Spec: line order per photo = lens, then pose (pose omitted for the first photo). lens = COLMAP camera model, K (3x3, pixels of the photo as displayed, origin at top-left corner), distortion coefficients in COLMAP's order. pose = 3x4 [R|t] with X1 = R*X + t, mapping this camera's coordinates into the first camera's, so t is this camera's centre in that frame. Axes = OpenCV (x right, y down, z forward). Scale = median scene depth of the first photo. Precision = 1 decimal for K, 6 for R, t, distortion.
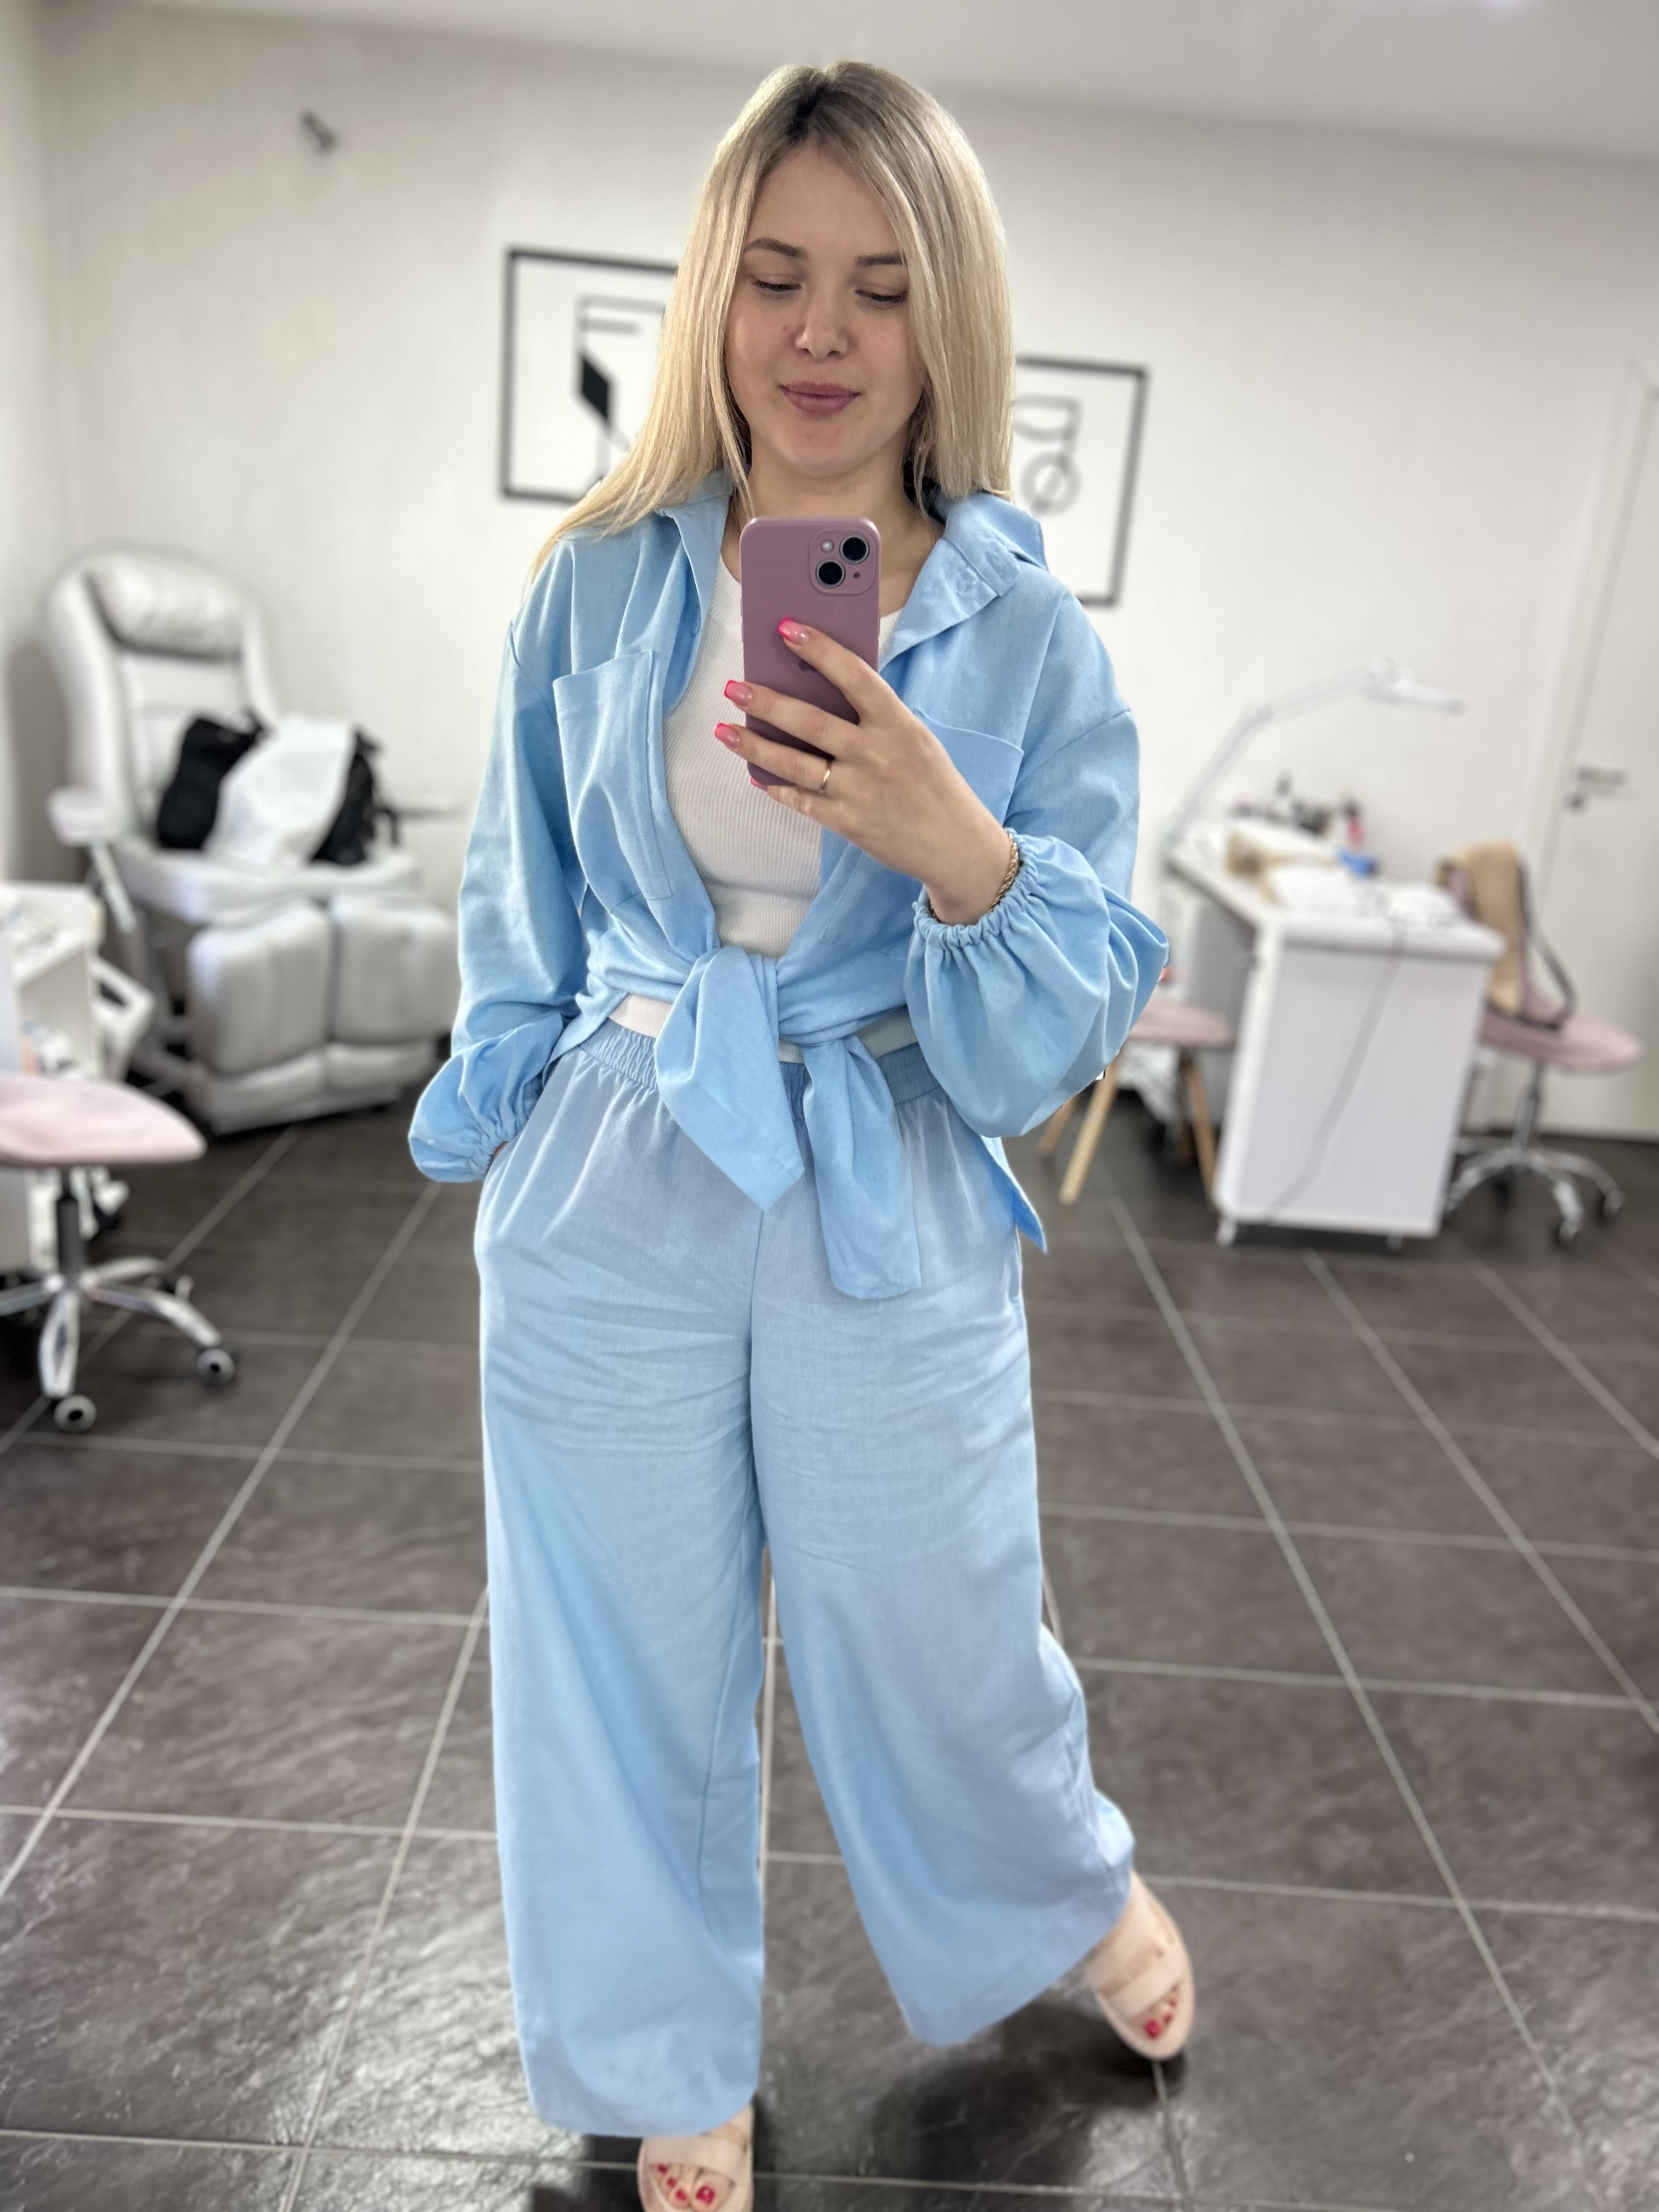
lens RADIAL K [[1651.3, 0, 829.5], [0, 1651.3, 1106.0], [0, 0, 1]] dist [-0.036722, 0.010685]
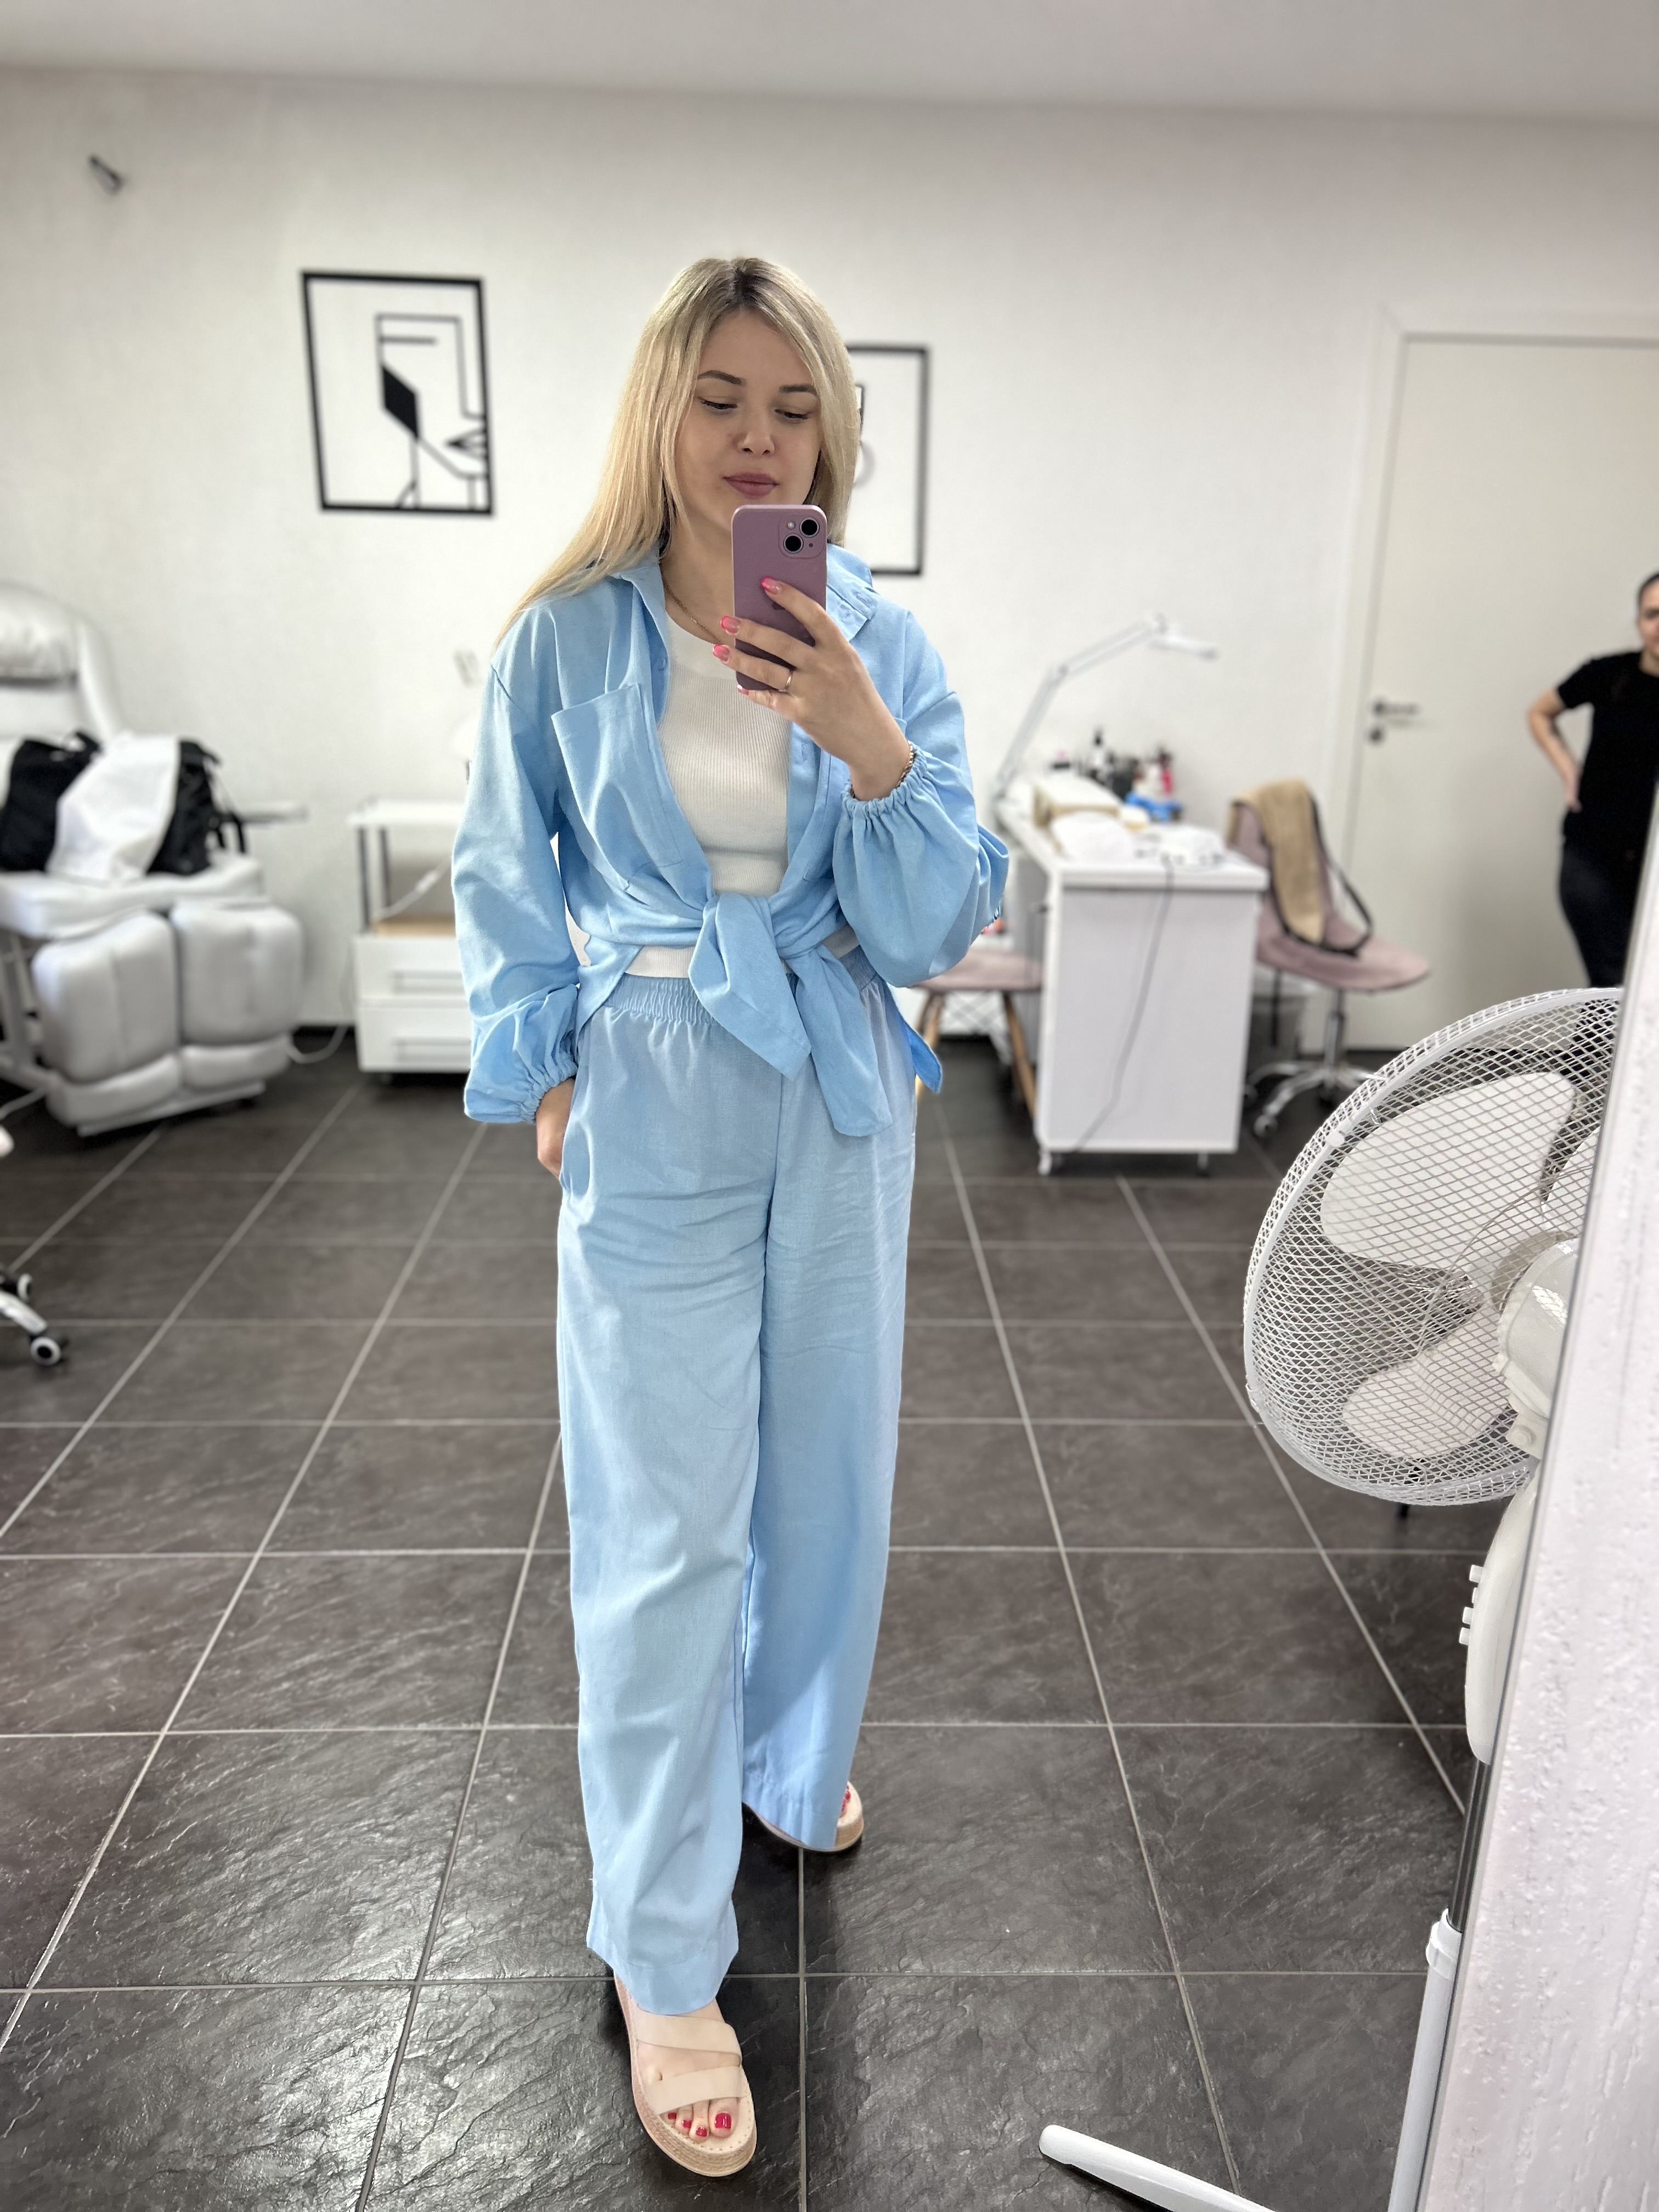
lens RADIAL K [[1640.0, 0, 883.8], [0, 1640.0, 1115.7], [0, 0, 1]] dist [-0.037770, -0.003488]
pose [[0.996877, -0.070851, 0.034890, 0.132225], [0.070084, 0.997282, 0.022749, 0.018748], [-0.036407, -0.020233, 0.999132, -0.068252]]
